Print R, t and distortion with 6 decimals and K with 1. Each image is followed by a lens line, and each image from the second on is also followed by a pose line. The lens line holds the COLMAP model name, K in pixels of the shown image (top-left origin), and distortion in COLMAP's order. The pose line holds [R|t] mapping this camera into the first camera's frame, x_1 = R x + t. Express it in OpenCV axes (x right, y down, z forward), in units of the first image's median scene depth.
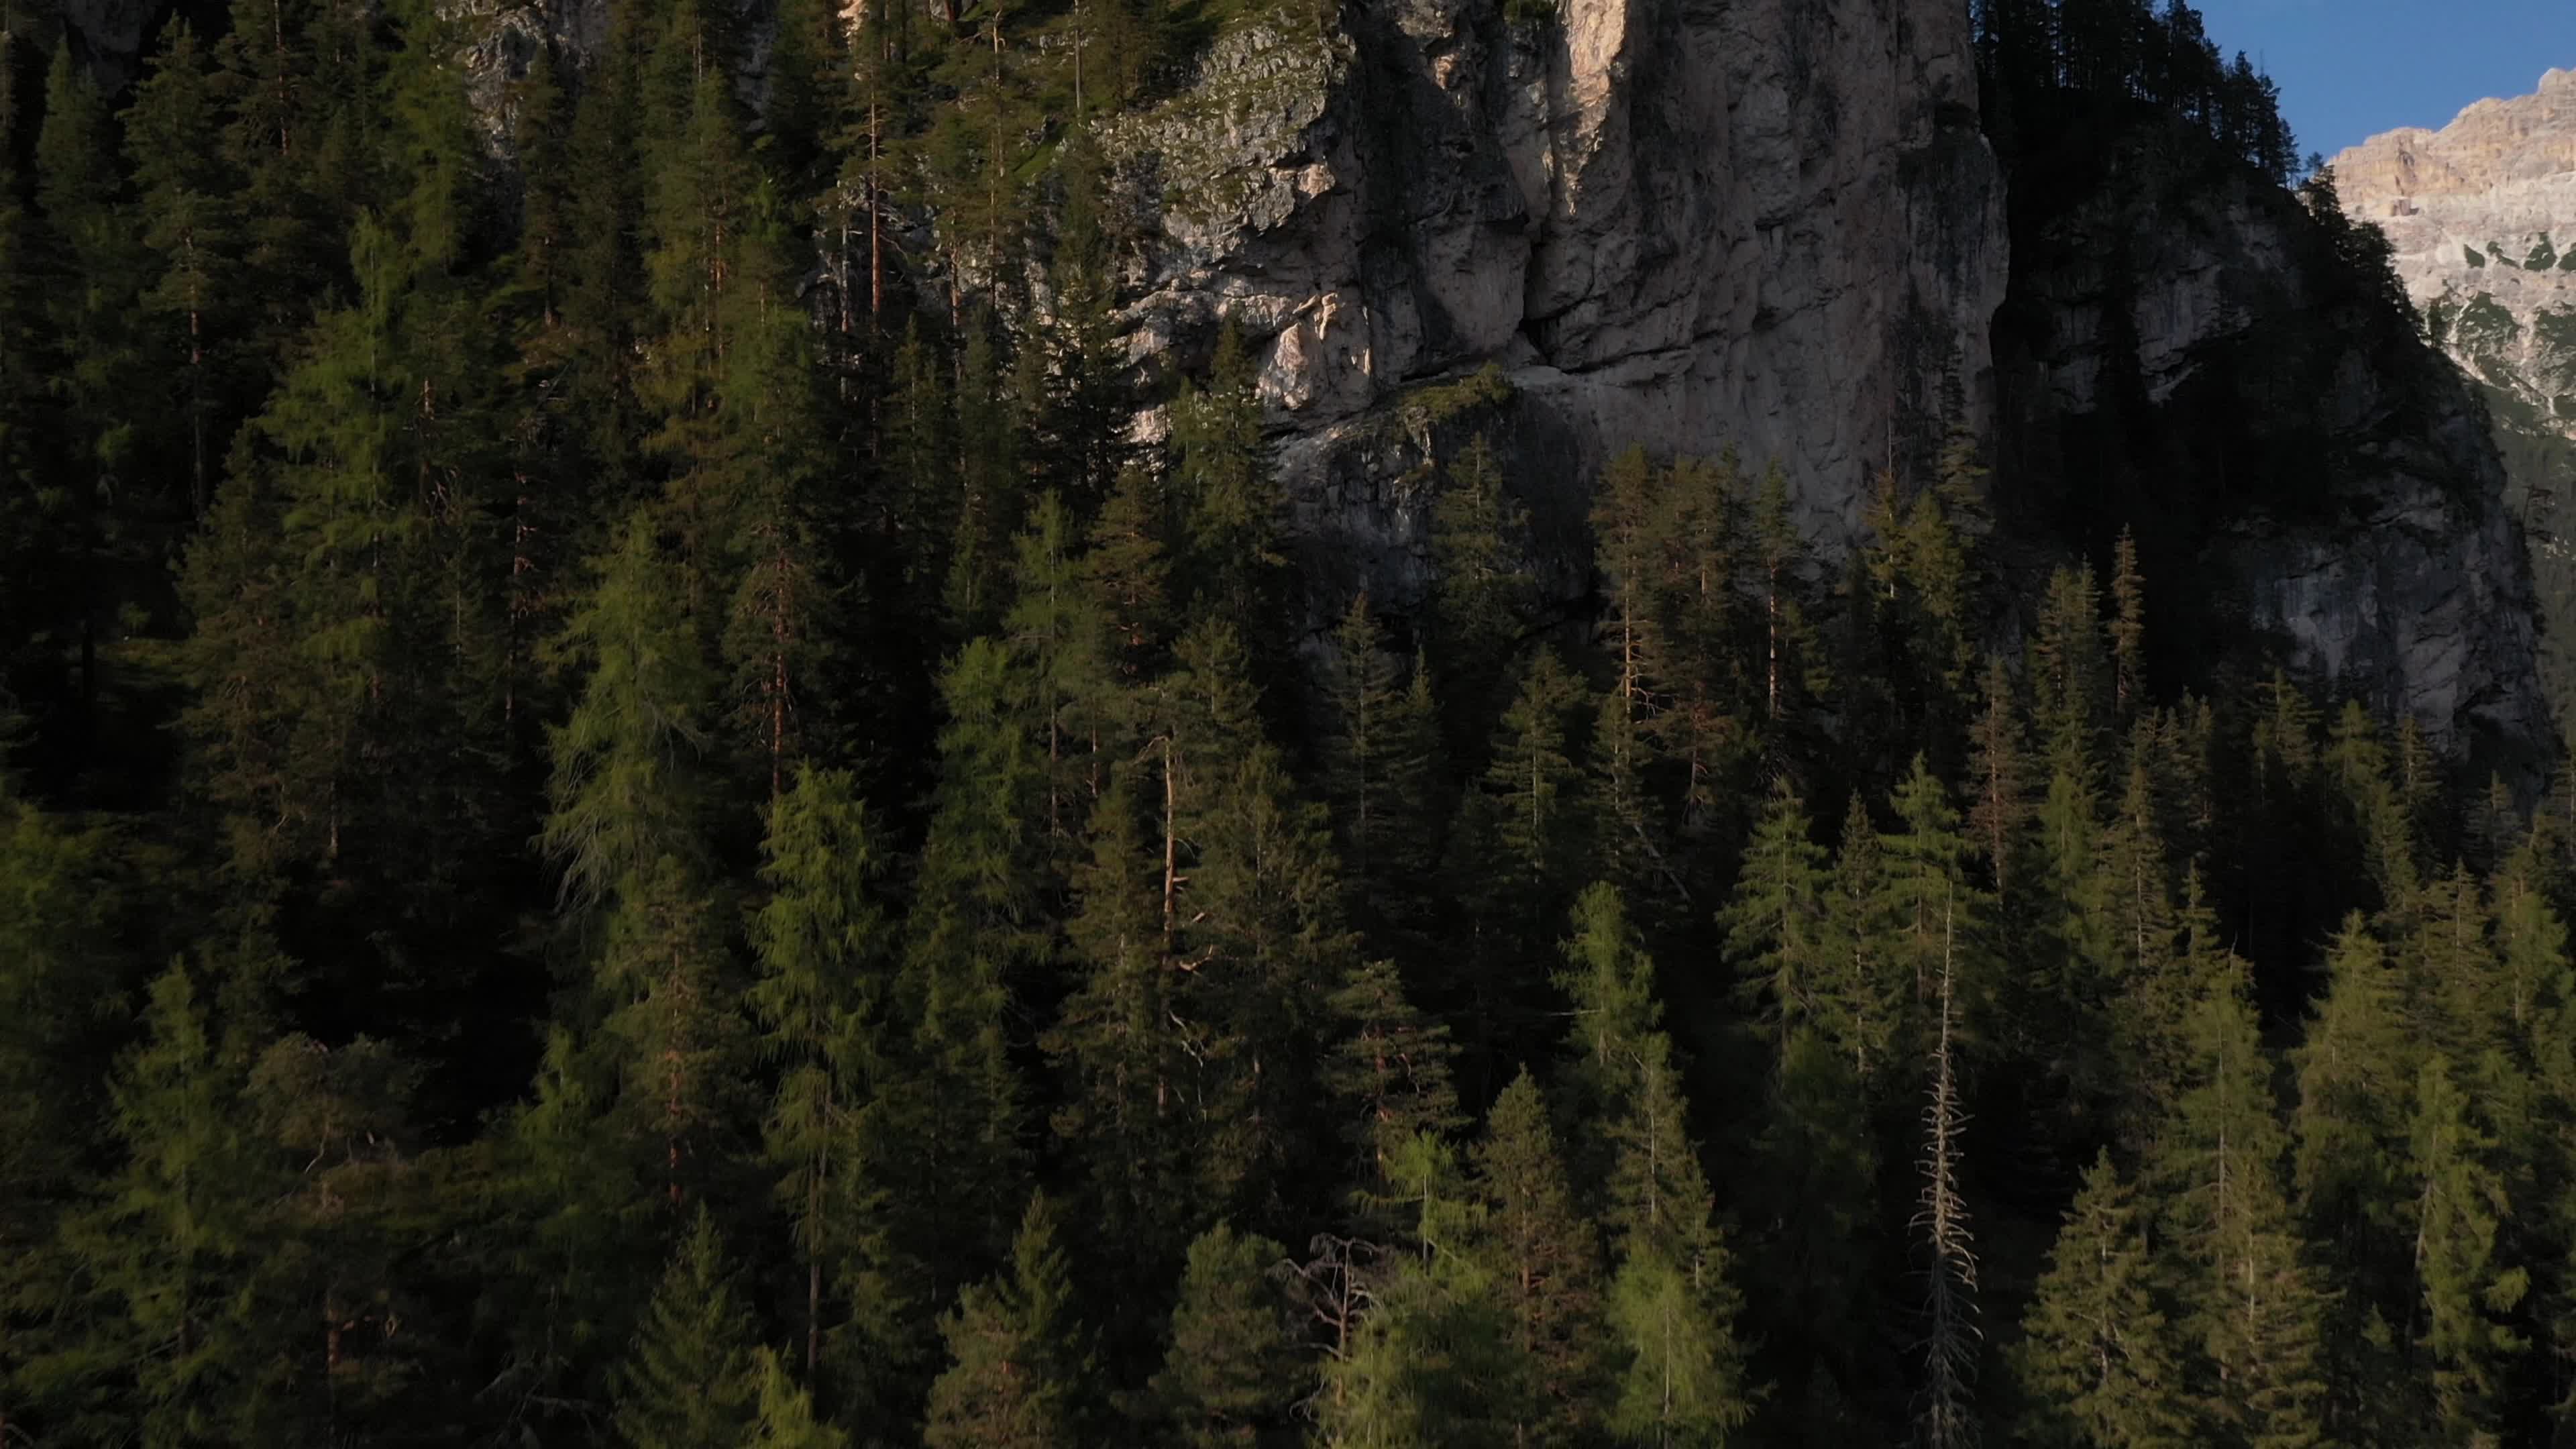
lens RADIAL K [[2117.8, 0, 1272.5], [0, 2117.8, 724.9], [0, 0, 1]] dist [-0.003778, 0.002101]
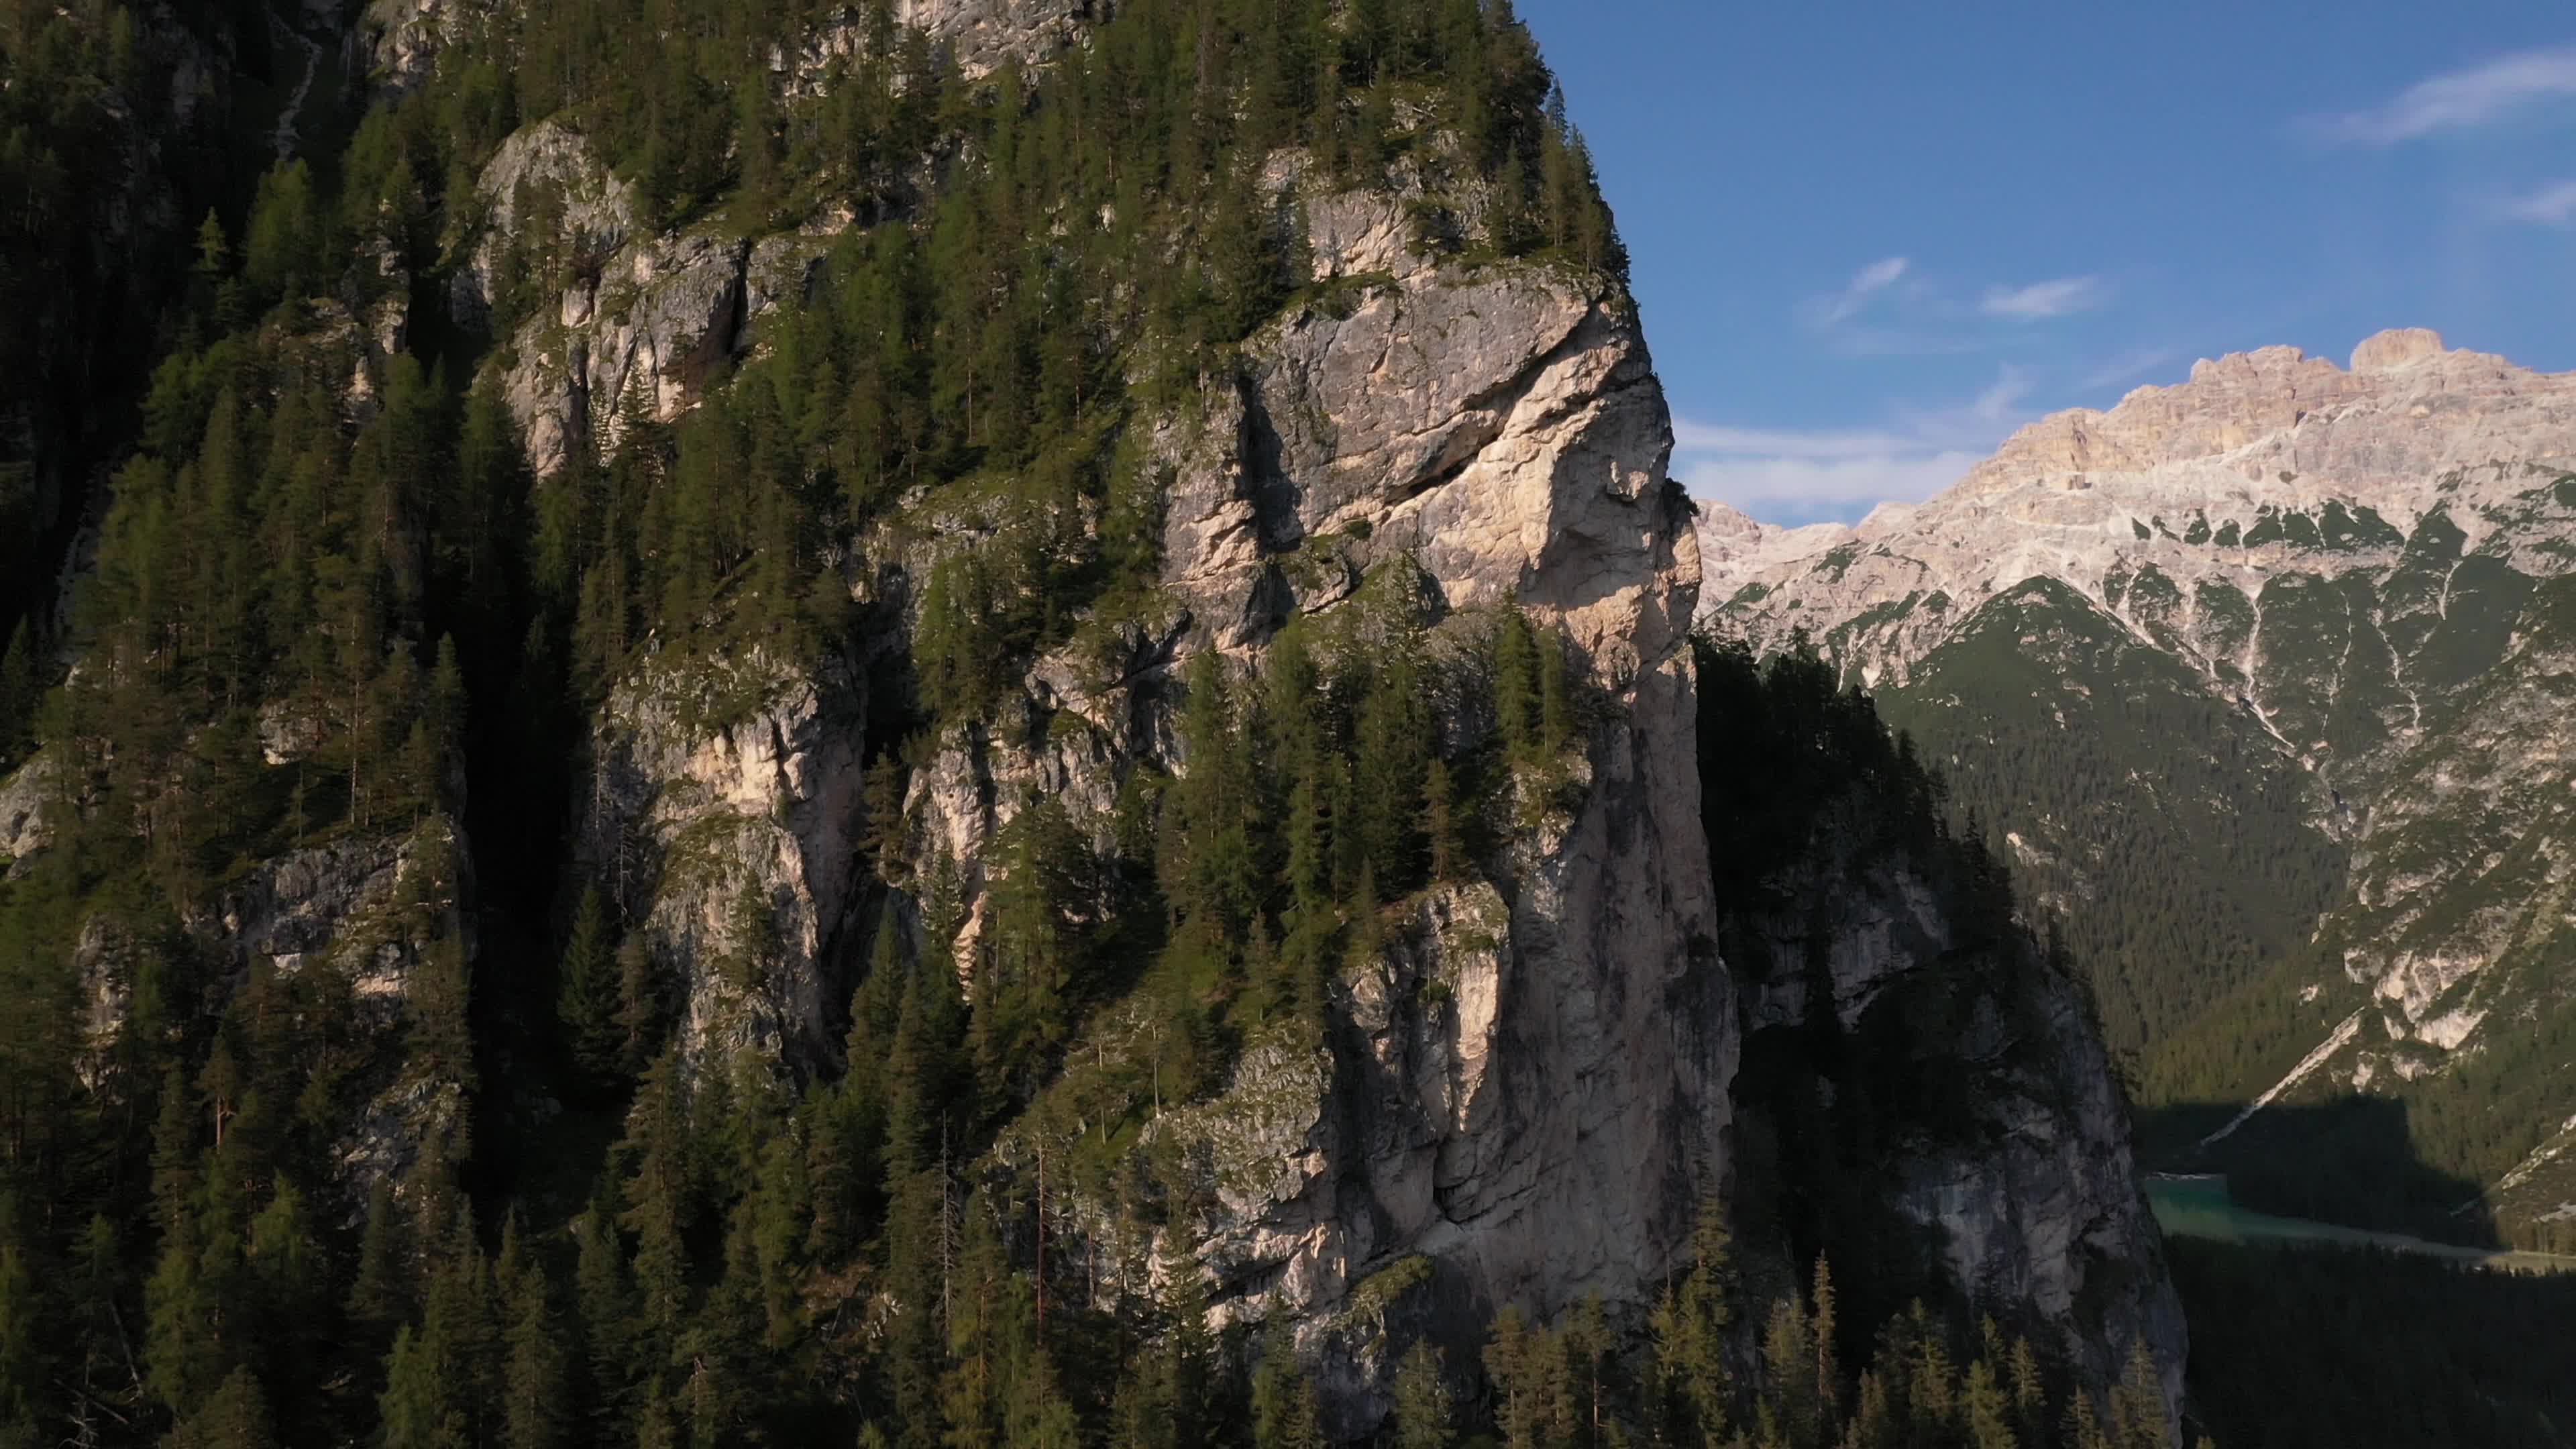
lens RADIAL K [[2117.8, 0, 1275.4], [0, 2117.8, 734.7], [0, 0, 1]] dist [-0.003778, 0.002101]
pose [[0.992883, 0.007708, 0.118842, -0.142655], [0.003038, 0.995939, -0.089975, -0.312922], [-0.119053, 0.089696, 0.988828, -0.417428]]
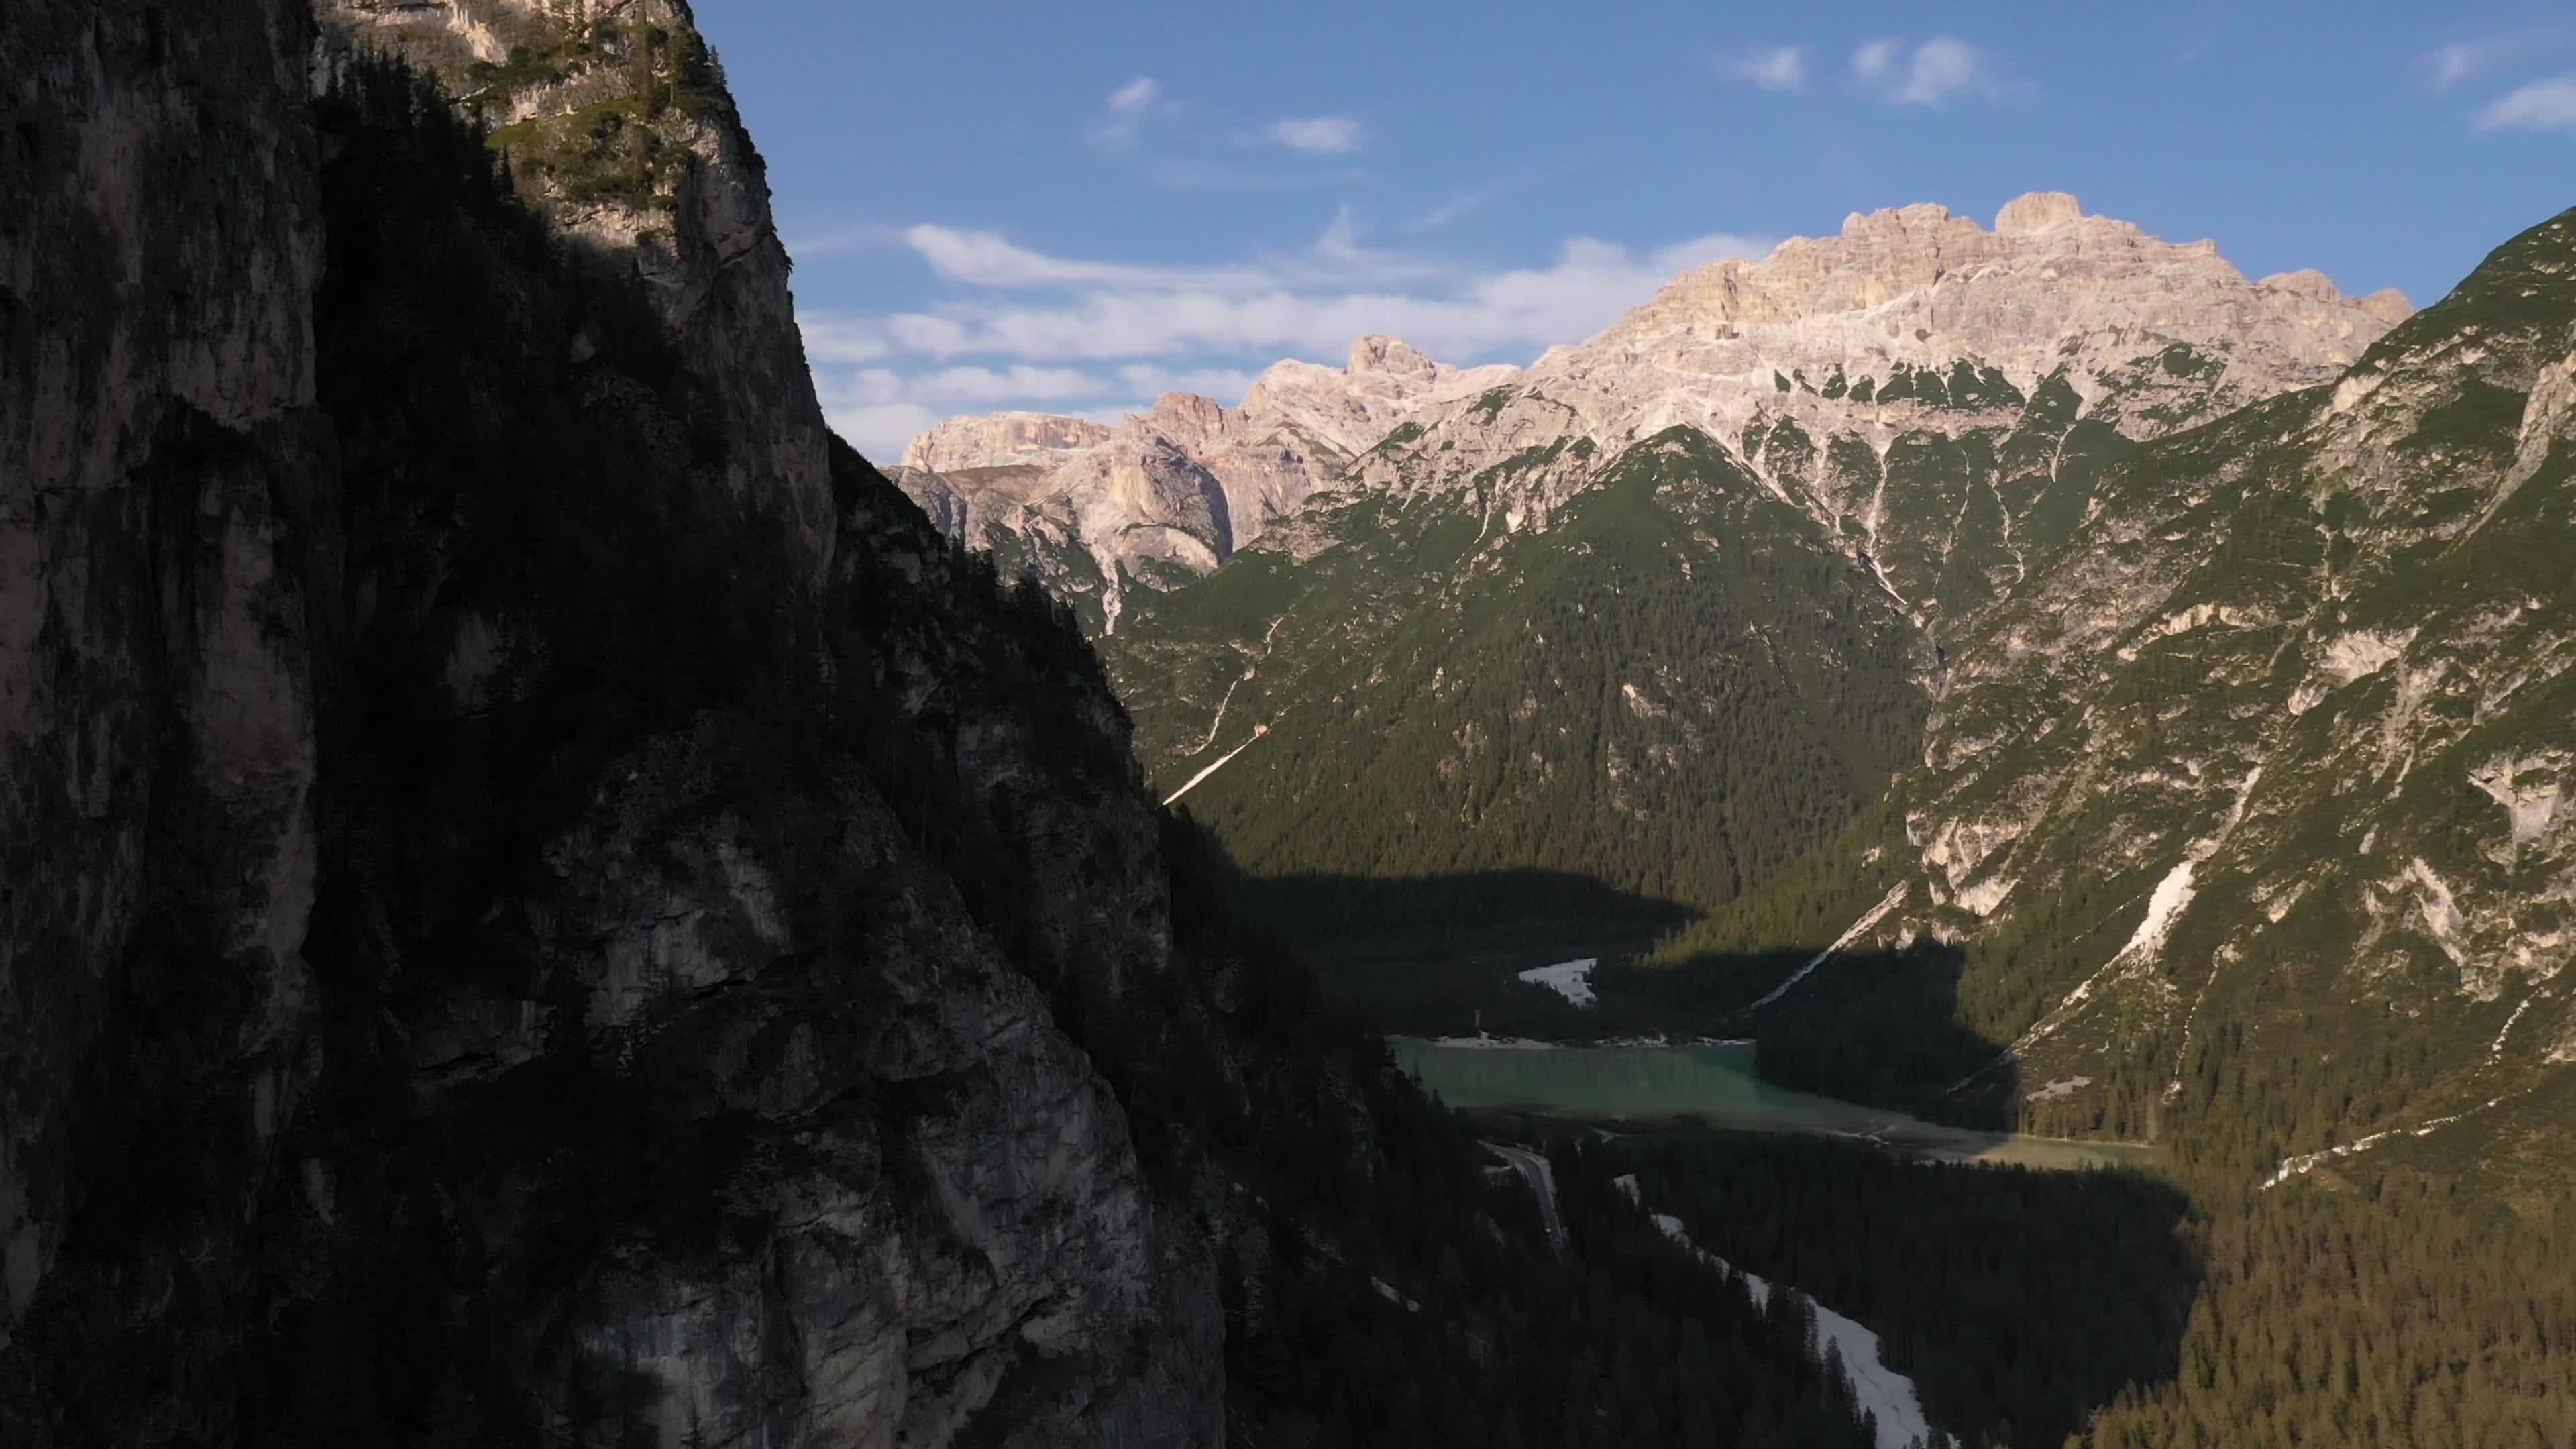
lens RADIAL K [[2117.8, 0, 1285.7], [0, 2117.8, 738.7], [0, 0, 1]] dist [-0.003778, 0.002101]
pose [[0.966532, 0.011541, 0.256287, 0.668340], [-0.009738, 0.999918, -0.008304, -0.422504], [-0.256362, 0.005531, 0.966565, 0.032113]]
